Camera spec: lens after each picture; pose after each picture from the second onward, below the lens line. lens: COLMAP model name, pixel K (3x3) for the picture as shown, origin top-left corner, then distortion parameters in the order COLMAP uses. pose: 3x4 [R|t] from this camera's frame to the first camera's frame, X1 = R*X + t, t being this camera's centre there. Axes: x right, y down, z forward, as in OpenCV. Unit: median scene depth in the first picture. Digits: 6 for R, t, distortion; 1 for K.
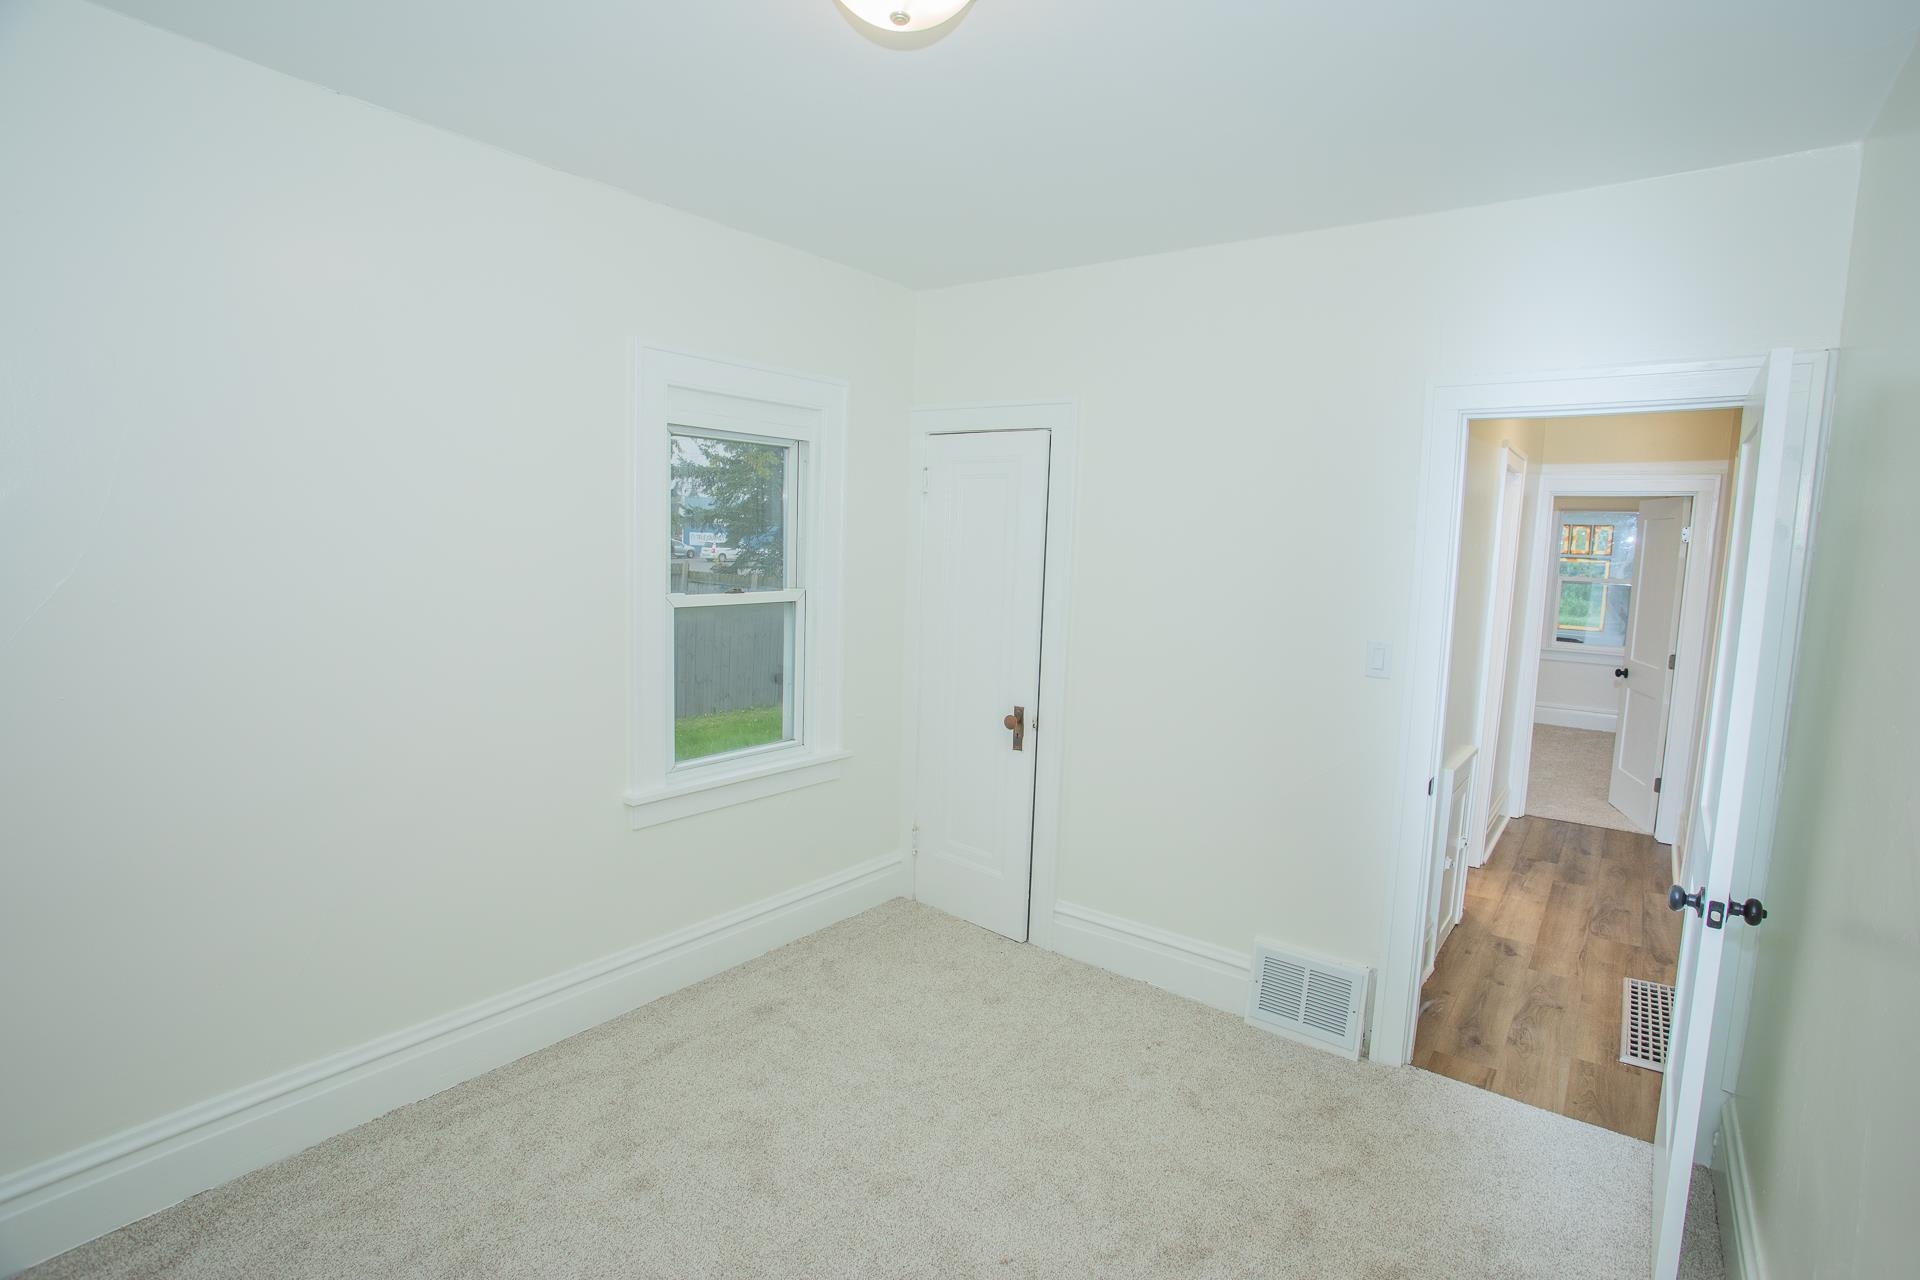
lens RADIAL K [[930.6, 0, 968.9], [0, 930.6, 640.7], [0, 0, 1]] dist [-0.087911, 0.045549]
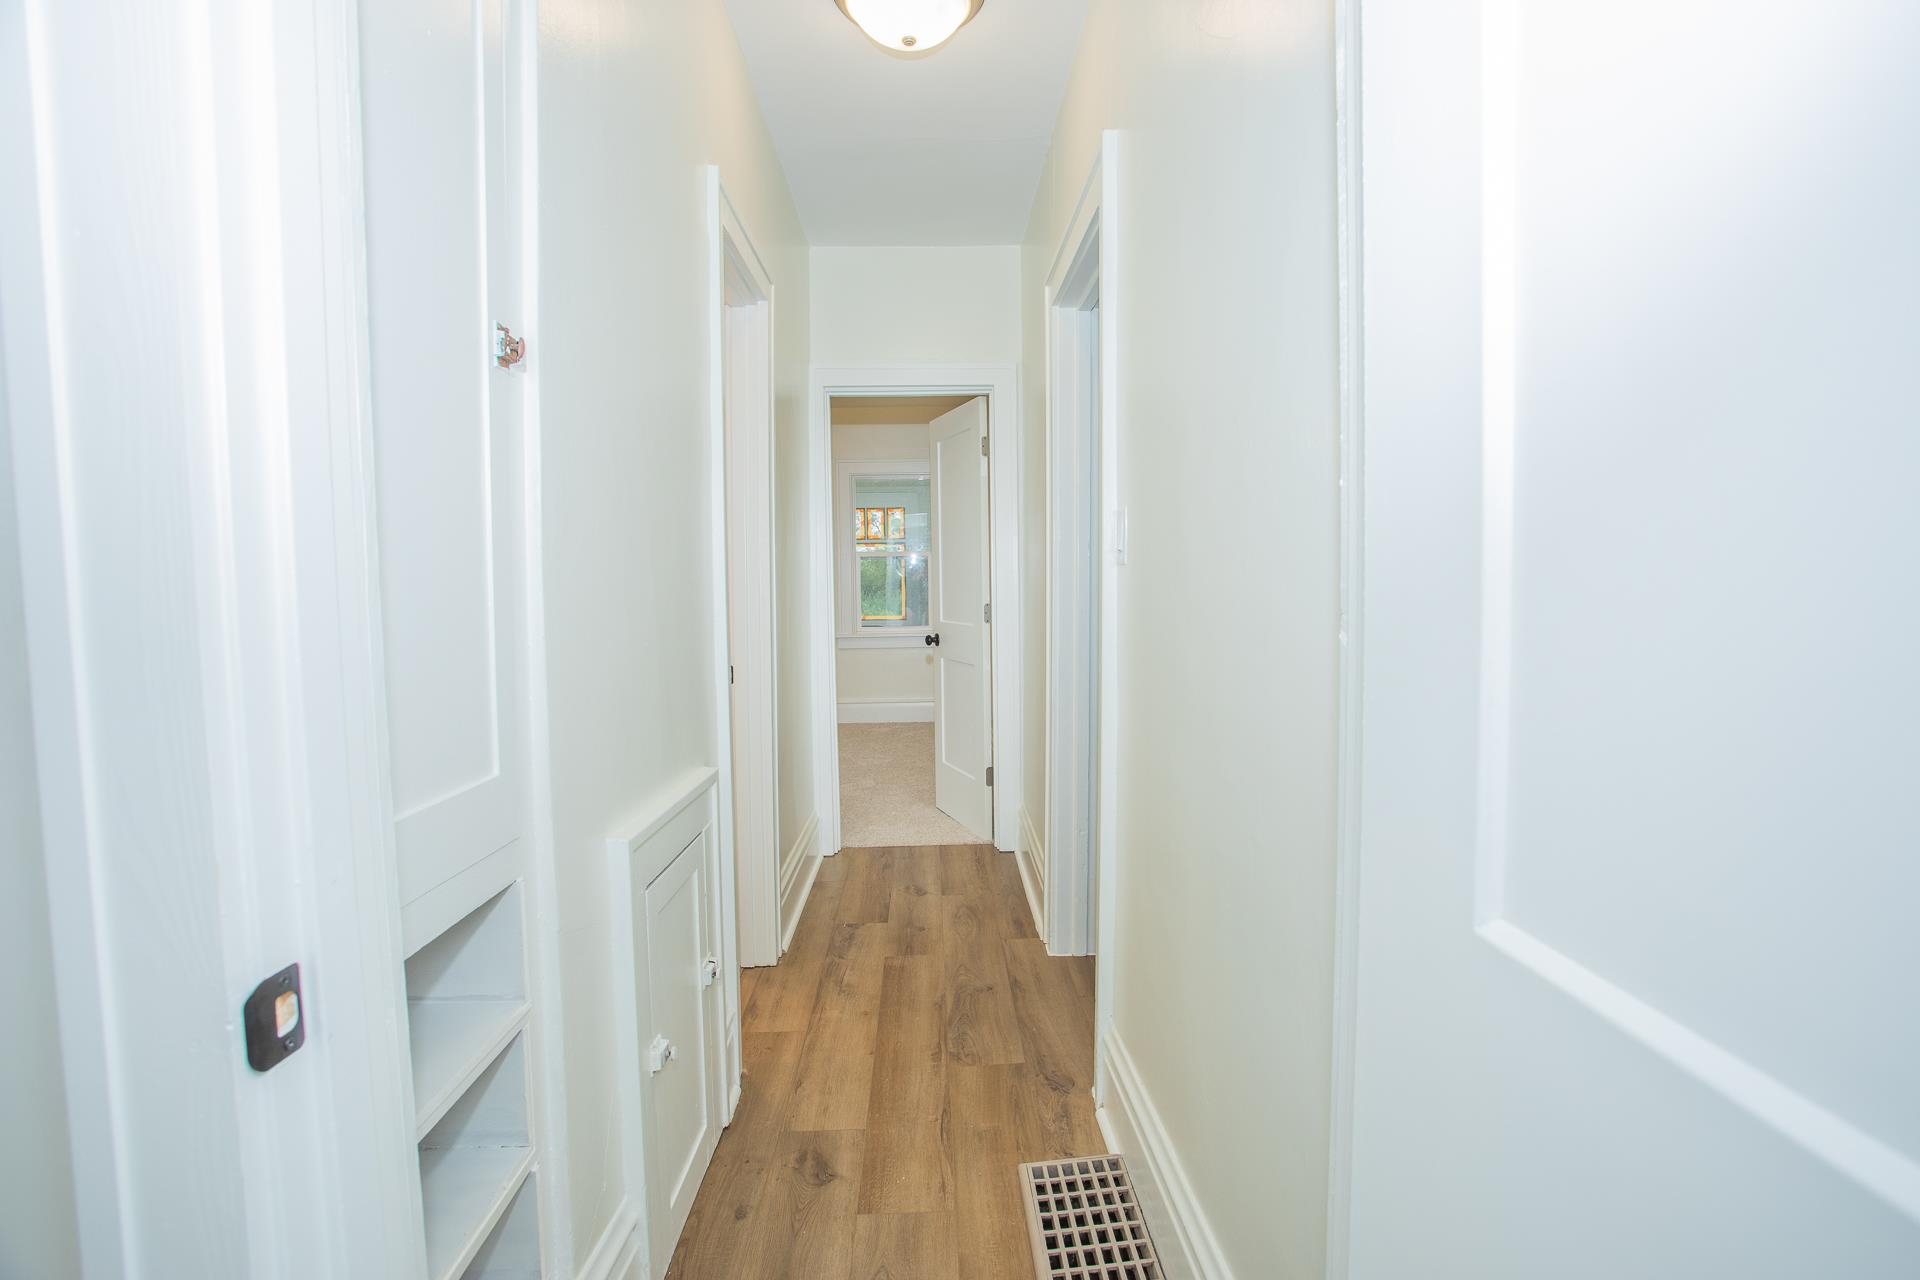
lens RADIAL K [[930.6, 0, 968.9], [0, 930.6, 640.7], [0, 0, 1]] dist [-0.087911, 0.045549]
pose [[0.772594, -0.079281, 0.629931, 0.305625], [0.107054, 0.994234, -0.006168, 0.056270], [-0.625810, 0.072202, 0.776626, 0.446171]]
